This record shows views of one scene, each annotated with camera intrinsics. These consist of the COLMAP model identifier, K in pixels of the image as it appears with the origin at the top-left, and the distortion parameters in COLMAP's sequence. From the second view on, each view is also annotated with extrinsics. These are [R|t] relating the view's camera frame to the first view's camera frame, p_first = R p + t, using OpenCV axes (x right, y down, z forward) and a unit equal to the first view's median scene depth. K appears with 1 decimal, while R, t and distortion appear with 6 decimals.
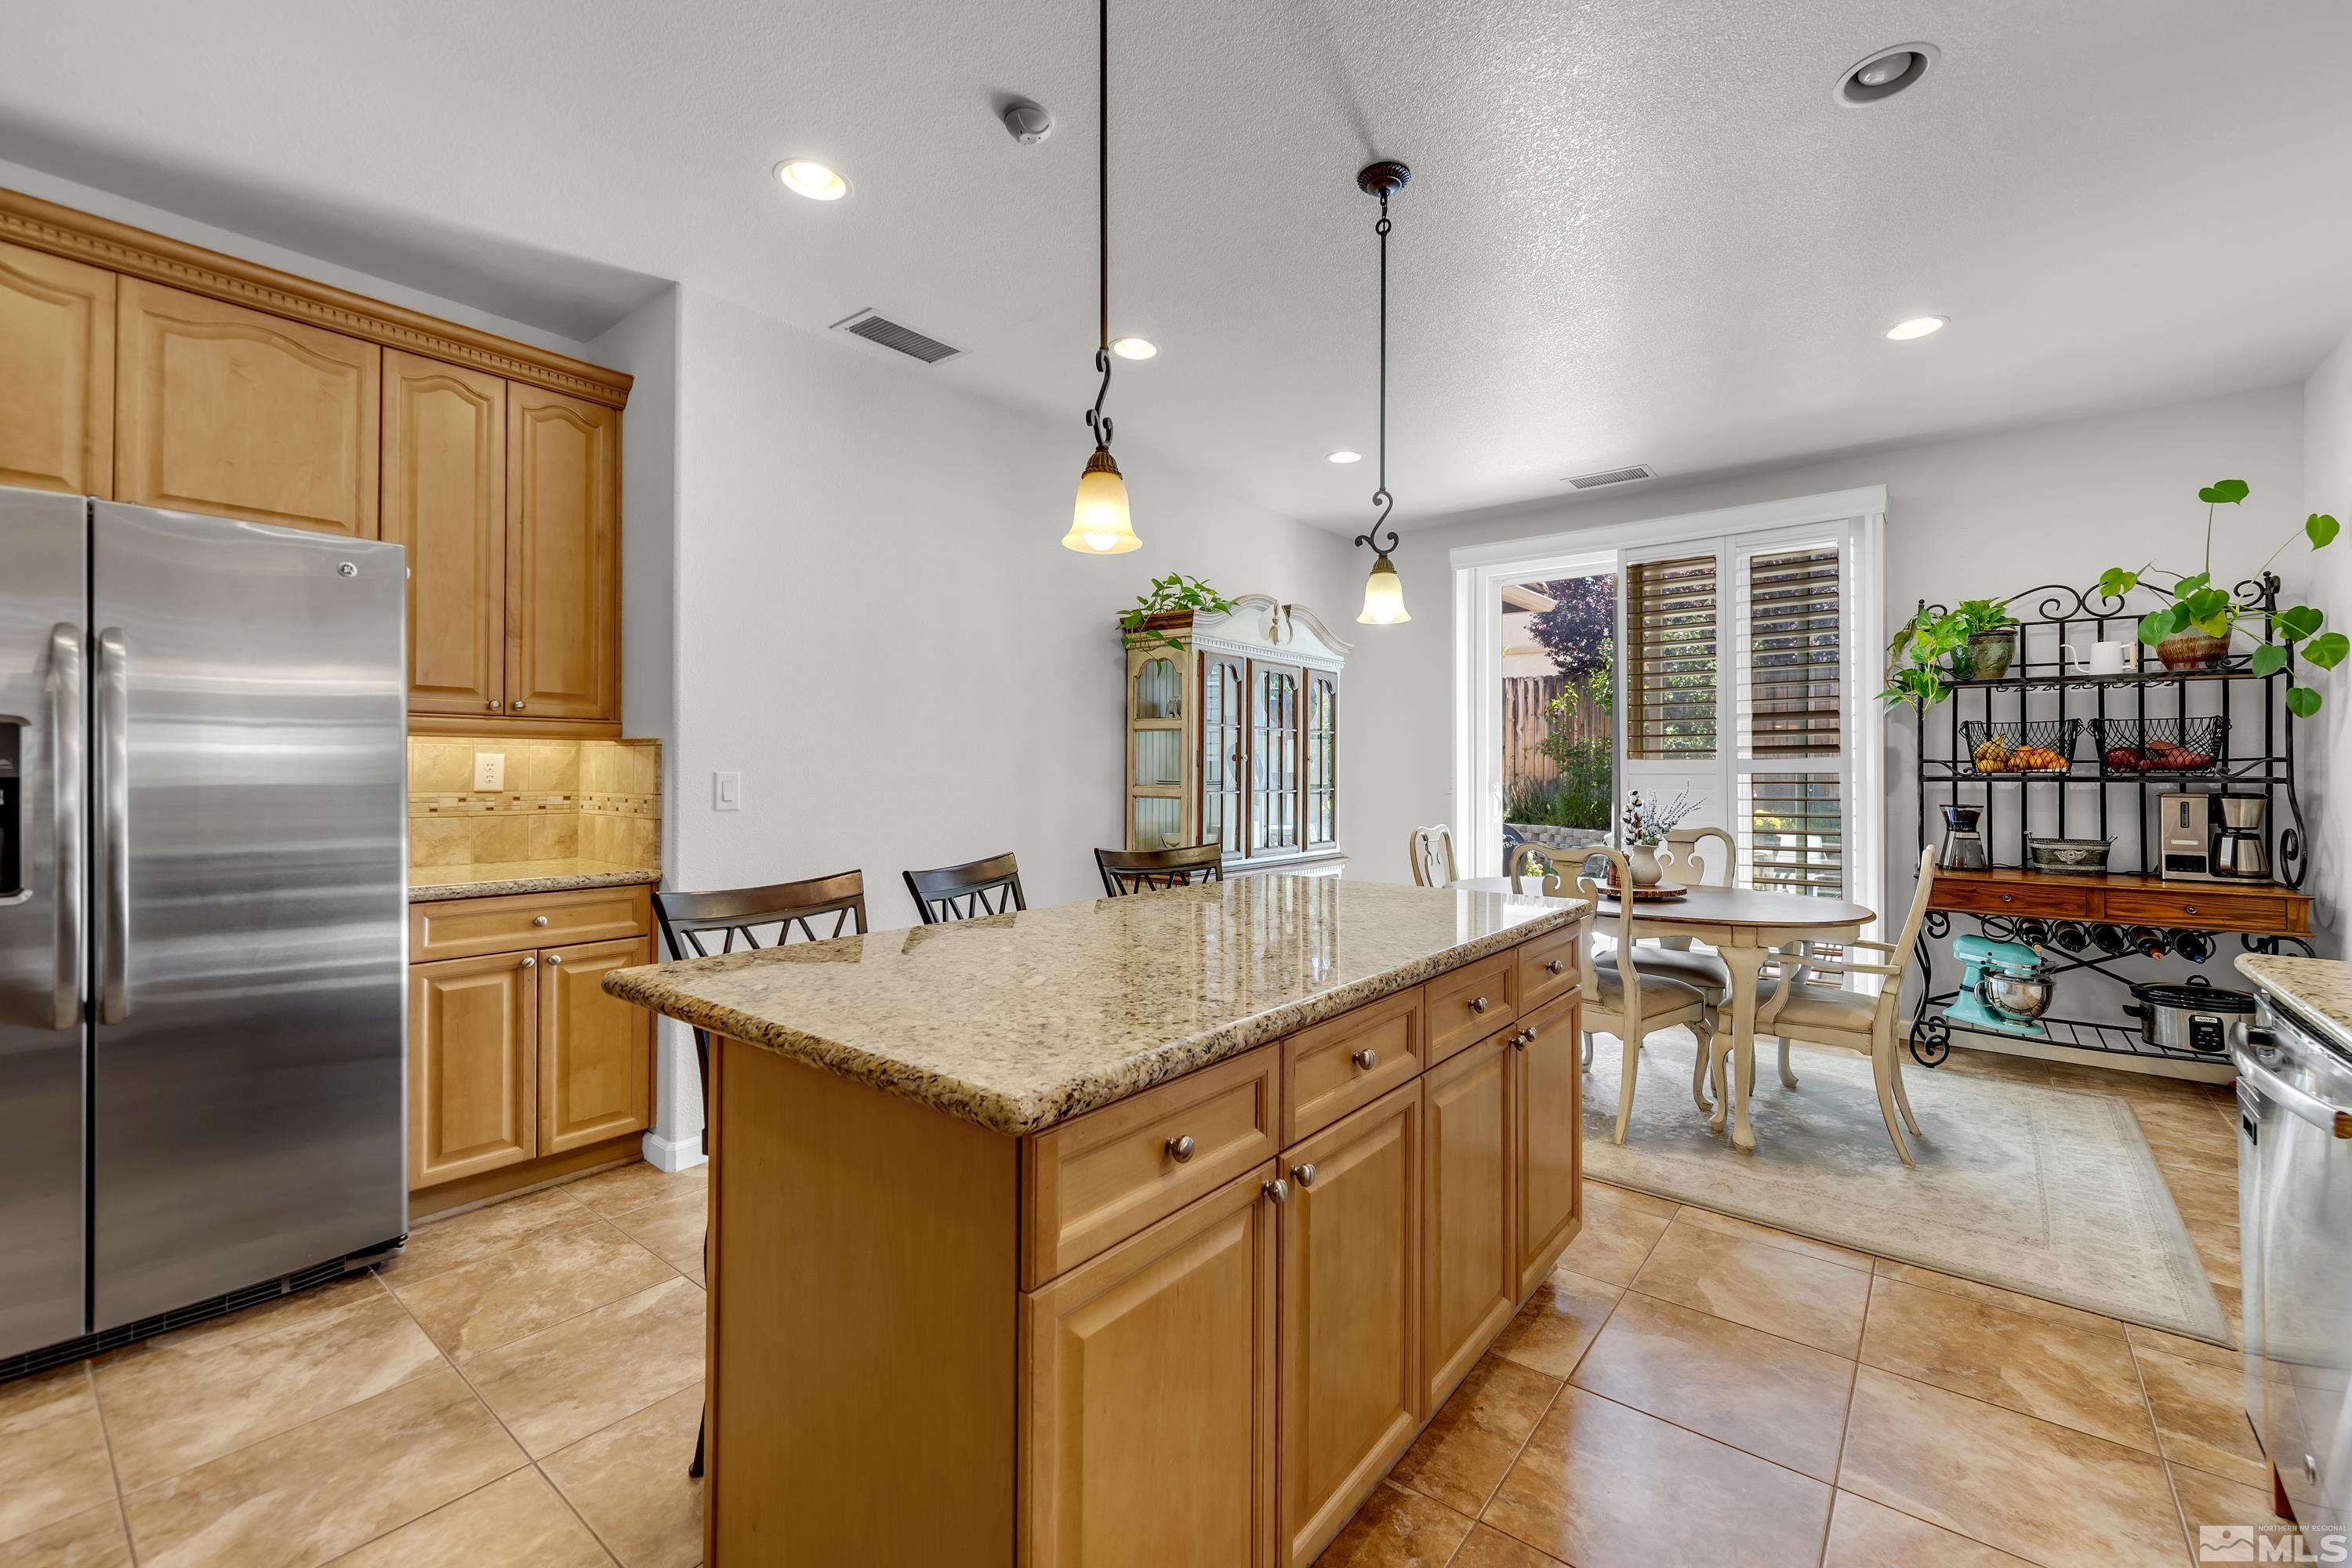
lens RADIAL K [[968.3, 0, 1183.3], [0, 968.3, 763.9], [0, 0, 1]] dist [-0.001096, -0.000313]
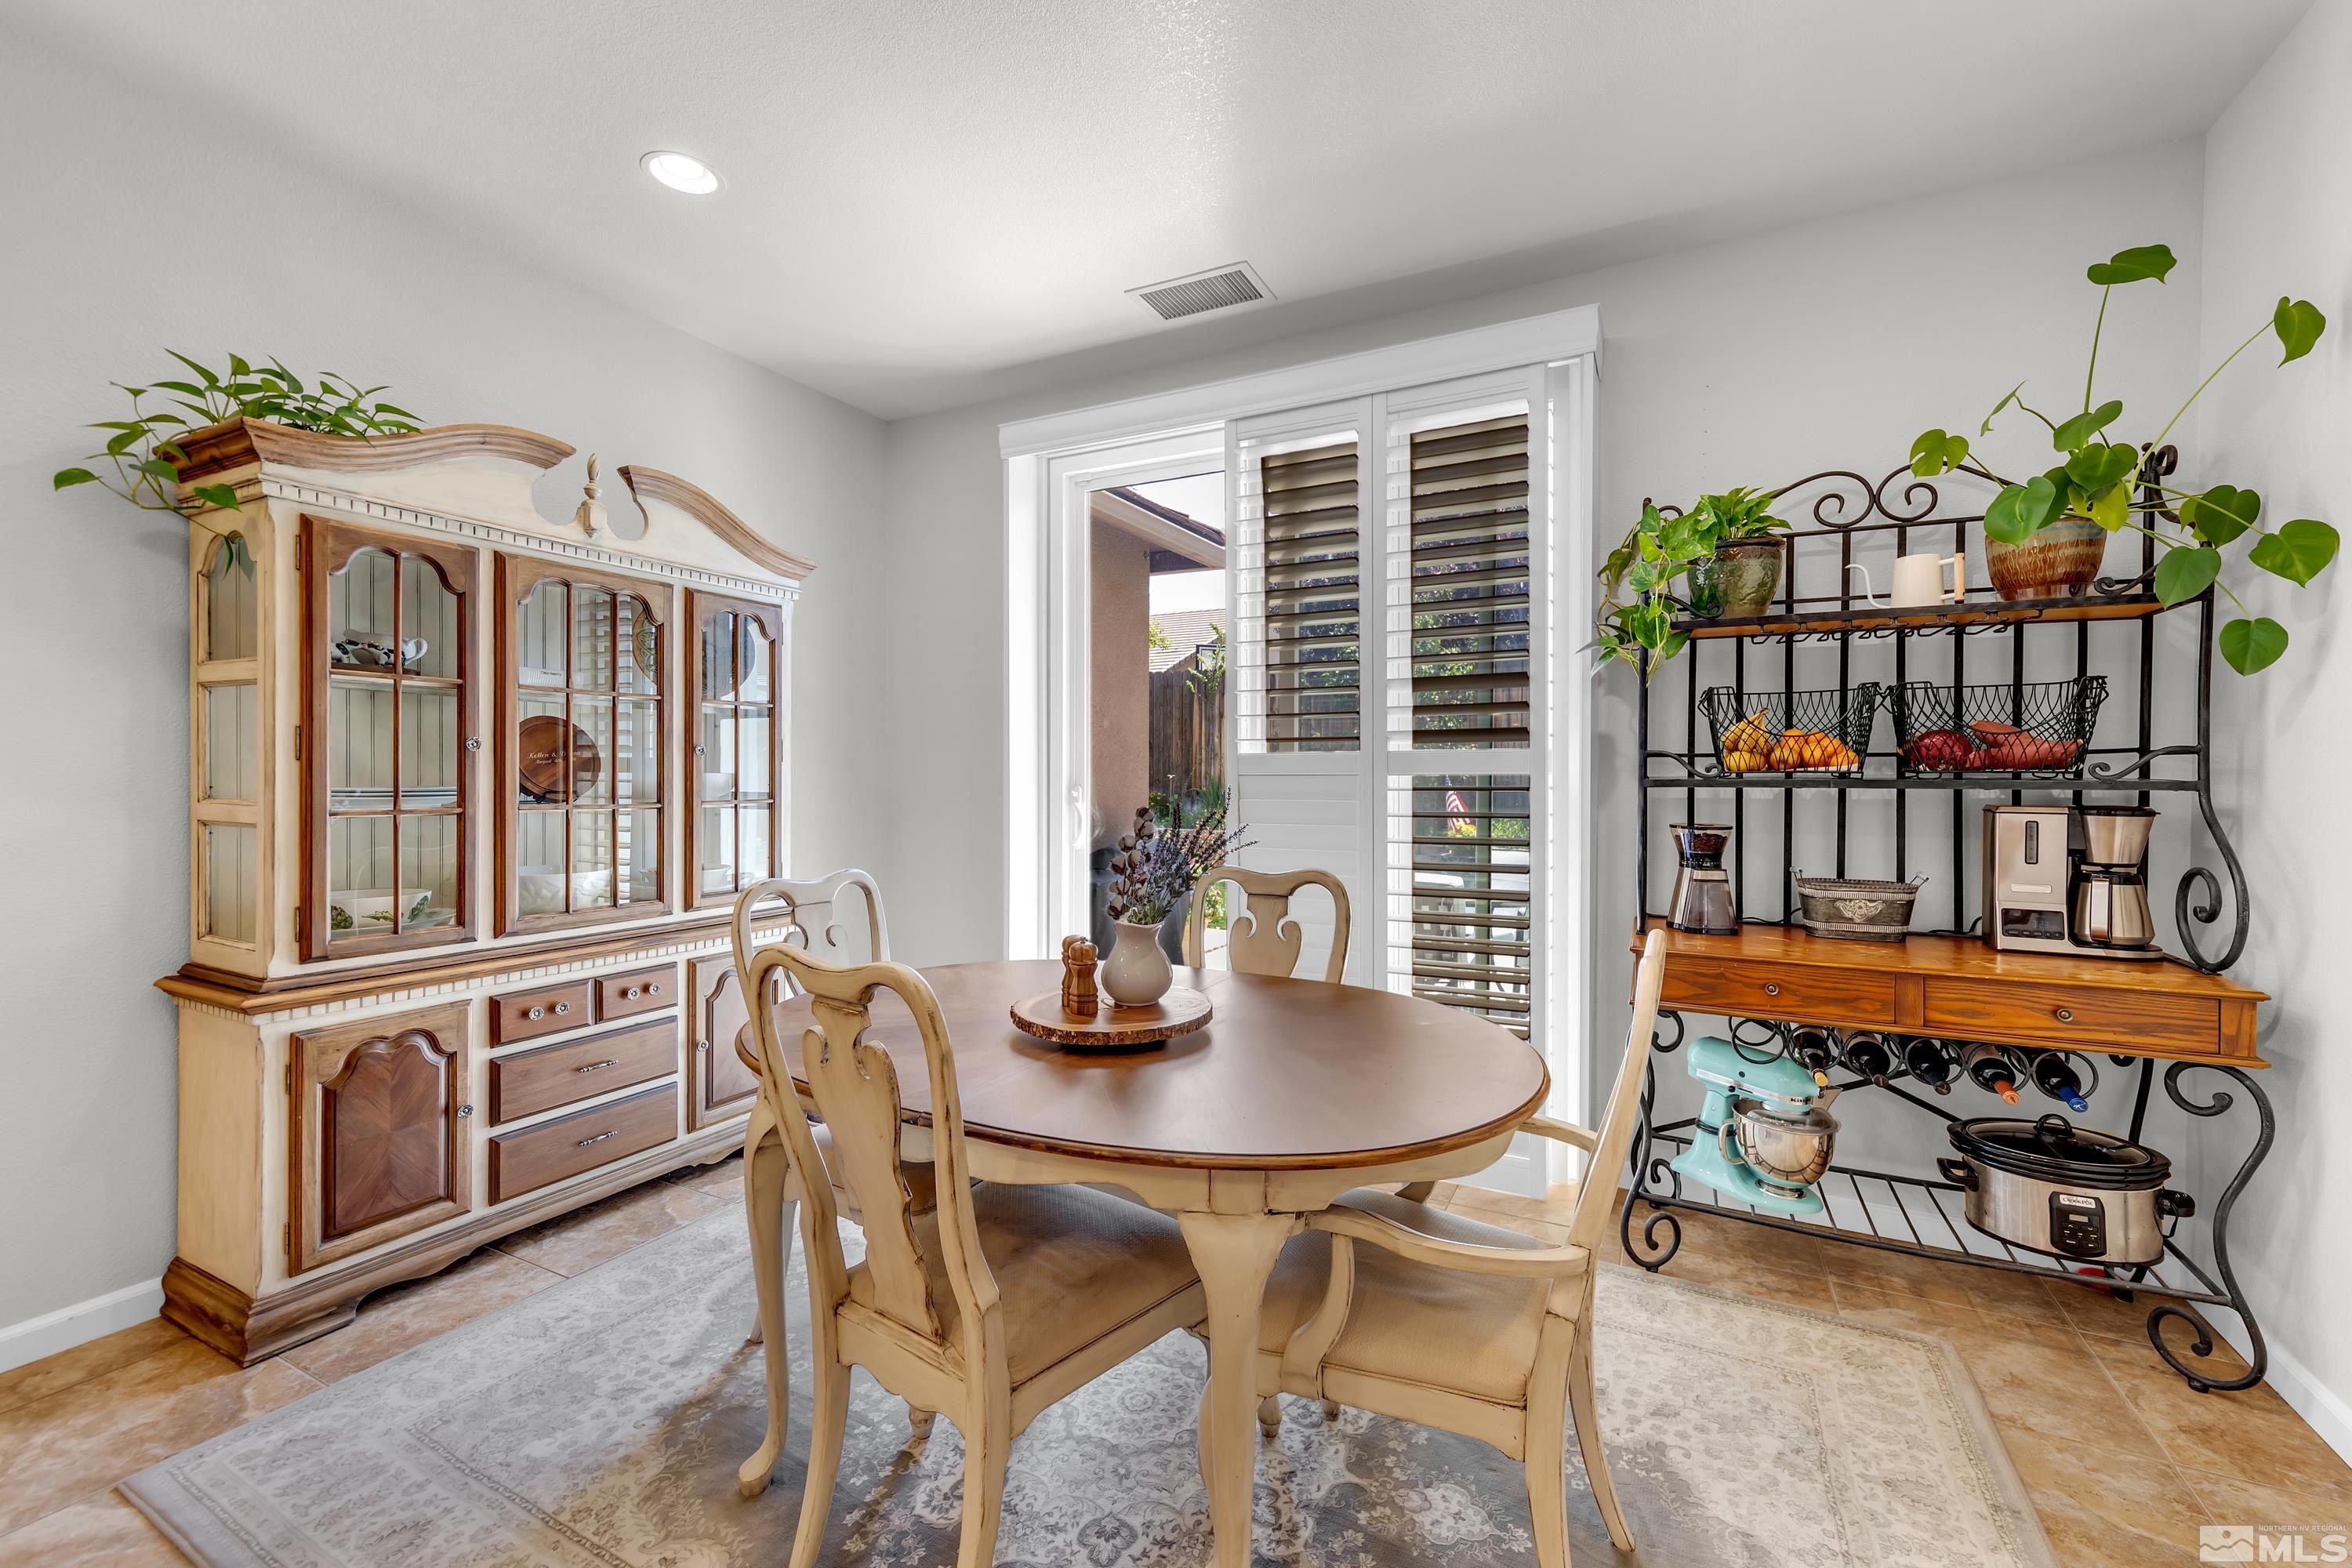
lens RADIAL K [[963.2, 0, 1186.5], [0, 963.2, 780.2], [0, 0, 1]] dist [0.002207, 0.000569]
pose [[0.979666, -0.001409, 0.200631, 0.368121], [-0.001743, 0.999878, 0.015532, 0.004955], [-0.200629, -0.015566, 0.979544, 0.475142]]
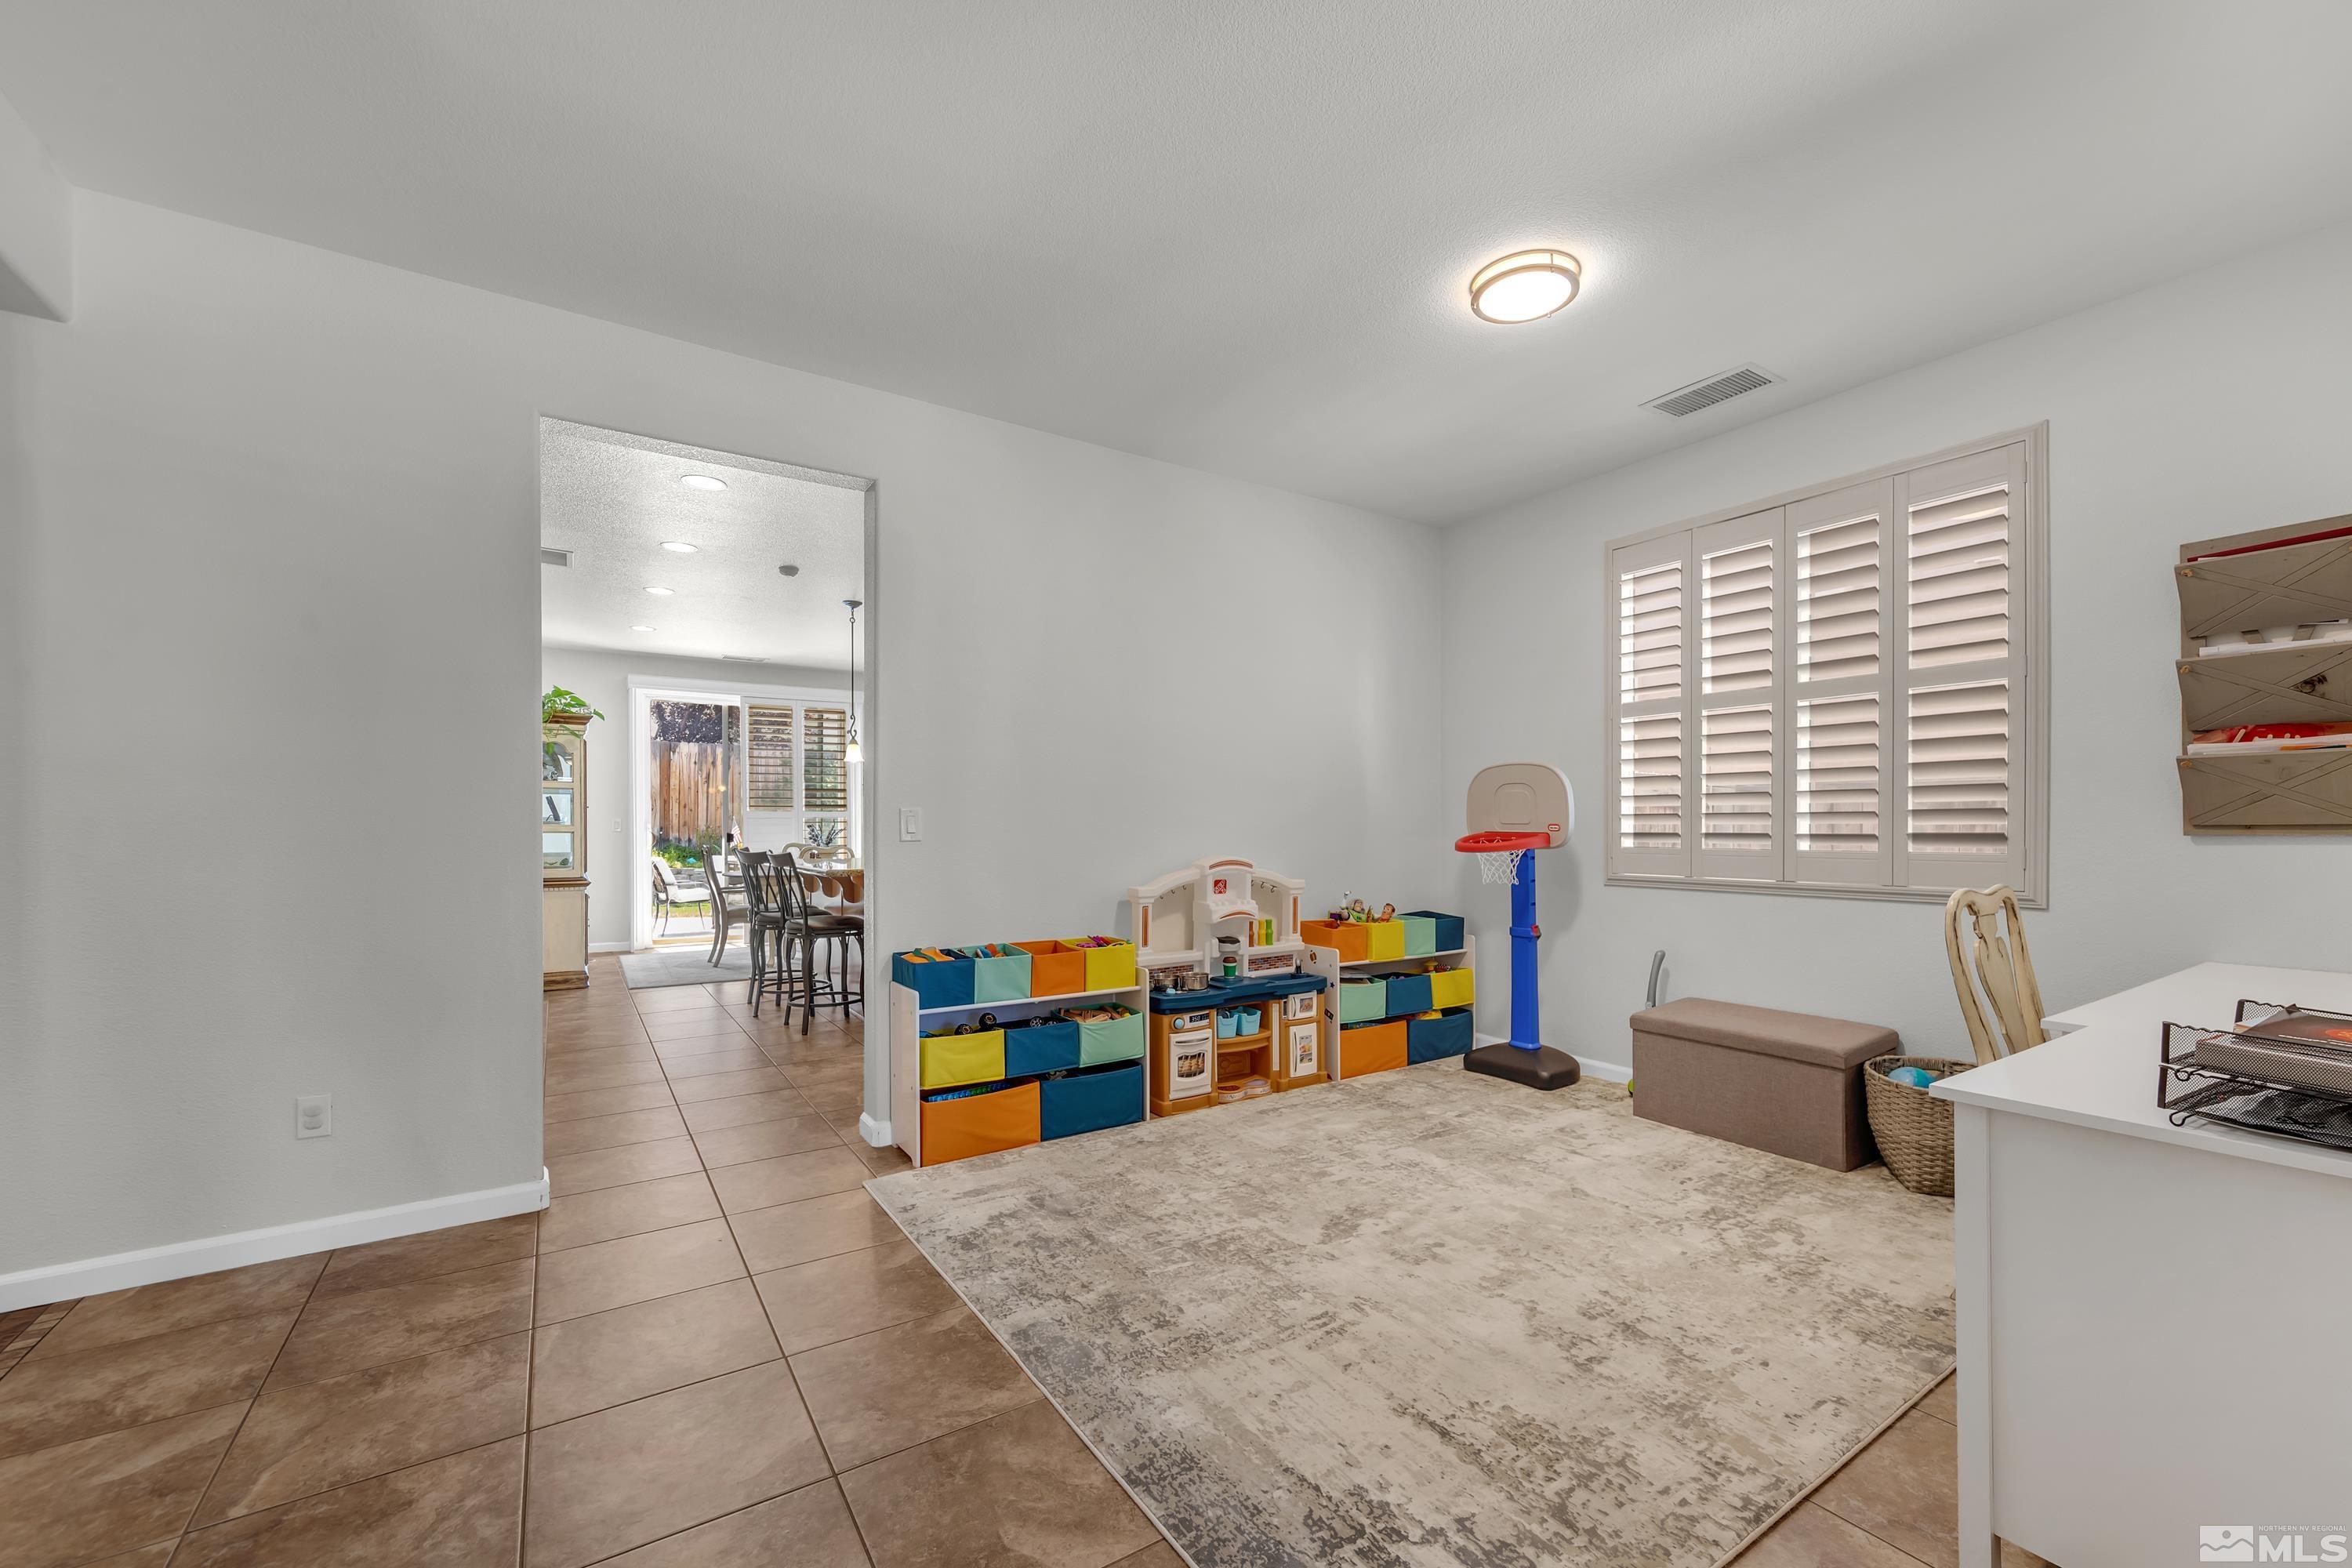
lens RADIAL K [[940.7, 0, 1198.4], [0, 940.7, 837.0], [0, 0, 1]] dist [0.000575, -0.000038]
pose [[0.301853, -0.016180, 0.953217, -1.243433], [-0.006834, 0.999794, 0.019135, 0.008209], [-0.953330, -0.012290, 0.301680, -0.464269]]
